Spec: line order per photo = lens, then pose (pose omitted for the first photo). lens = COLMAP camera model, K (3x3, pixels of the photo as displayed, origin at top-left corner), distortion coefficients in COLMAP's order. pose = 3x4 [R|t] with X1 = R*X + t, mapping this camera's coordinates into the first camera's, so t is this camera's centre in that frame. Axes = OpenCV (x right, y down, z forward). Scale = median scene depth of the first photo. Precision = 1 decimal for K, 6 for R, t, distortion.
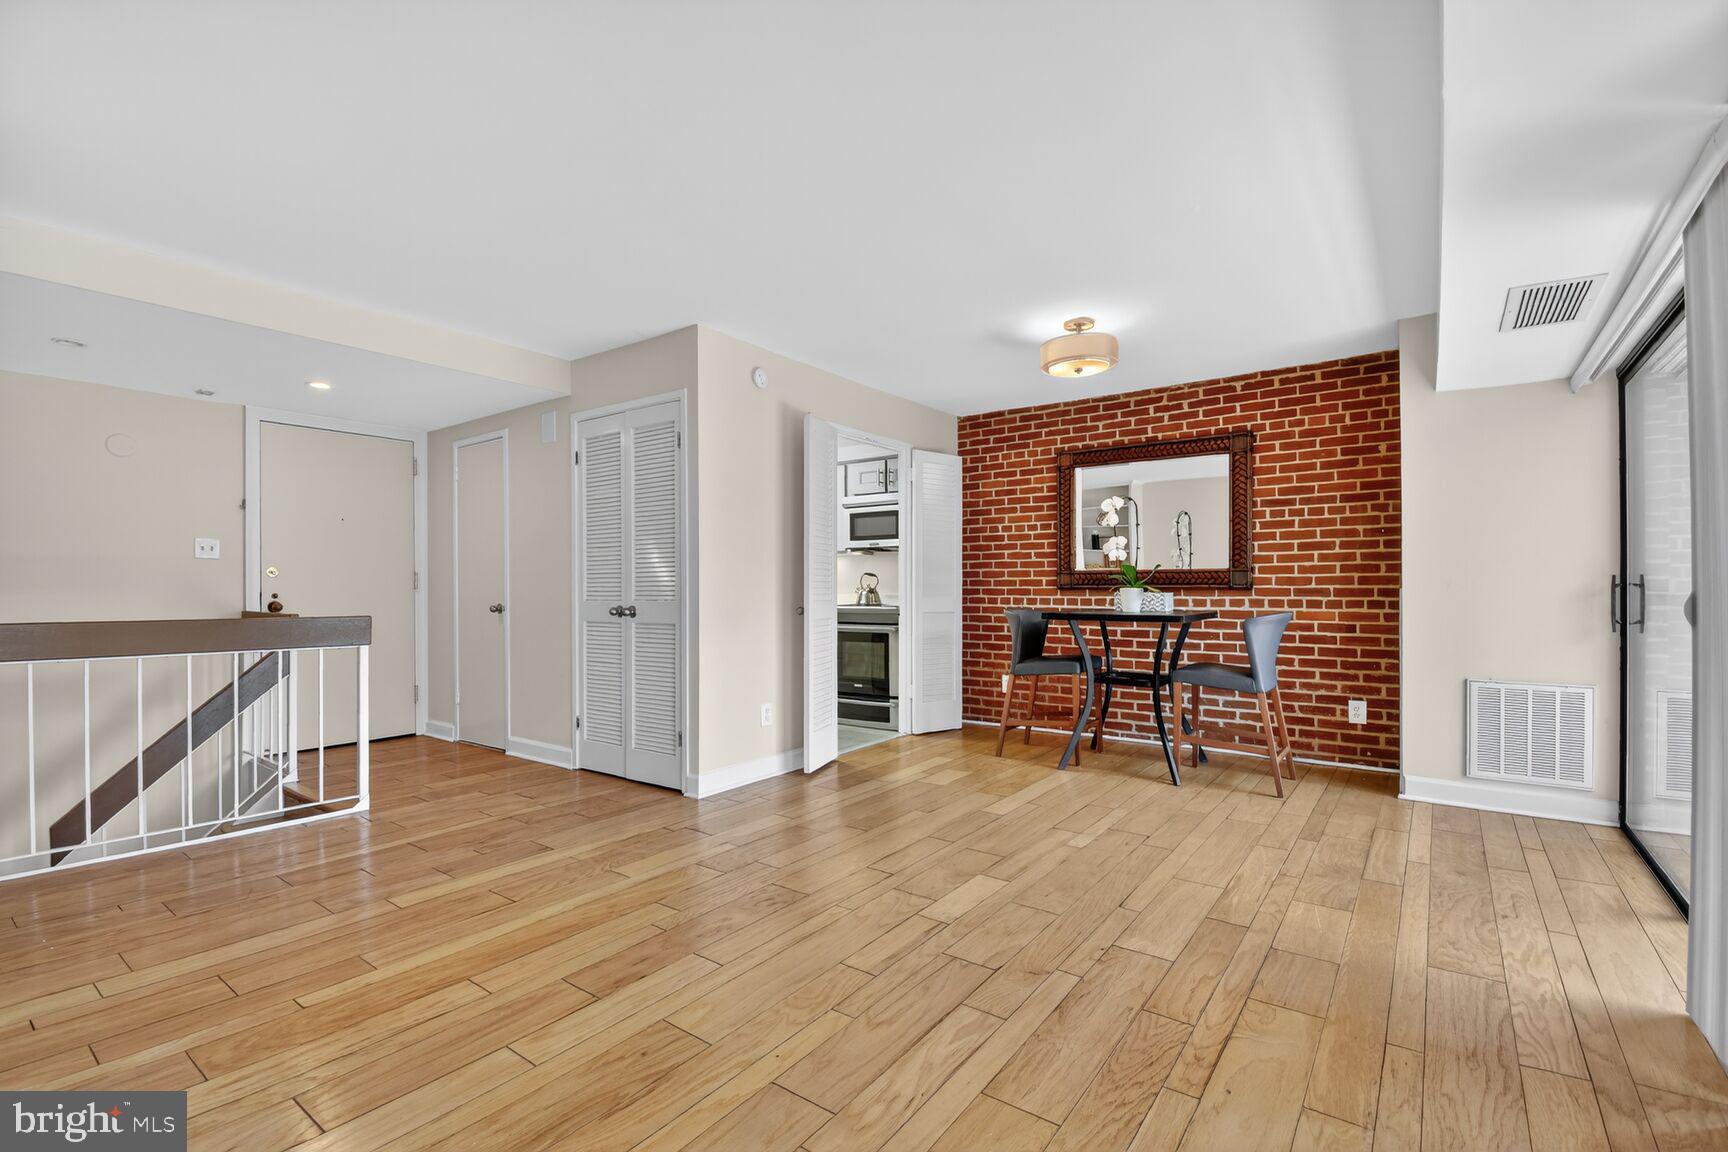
lens RADIAL K [[781.4, 0, 870.1], [0, 781.4, 588.9], [0, 0, 1]] dist [0.020203, -0.028071]
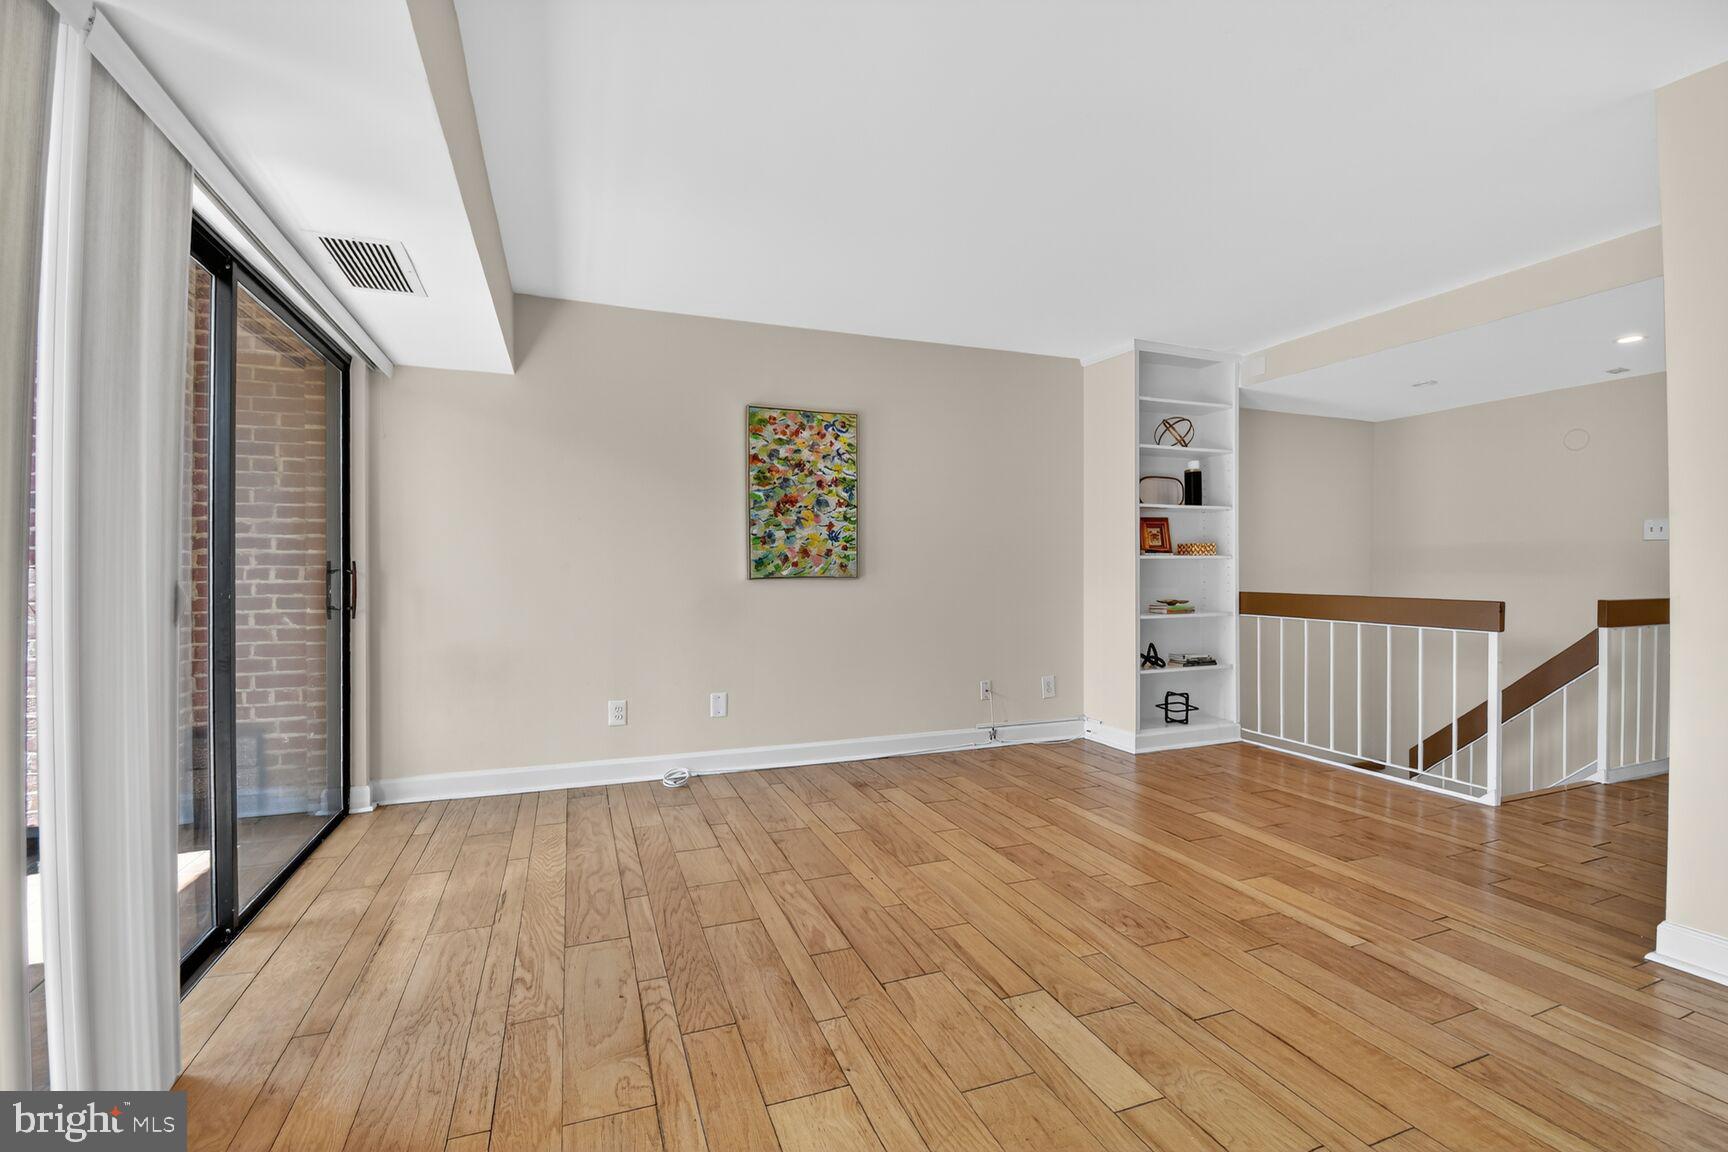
lens RADIAL K [[781.4, 0, 870.1], [0, 781.4, 588.9], [0, 0, 1]] dist [0.020203, -0.028071]
pose [[-0.554761, 0.020721, -0.831752, 0.875186], [-0.000147, 0.999687, 0.025002, -0.007055], [0.832010, 0.013992, -0.554585, 1.402245]]
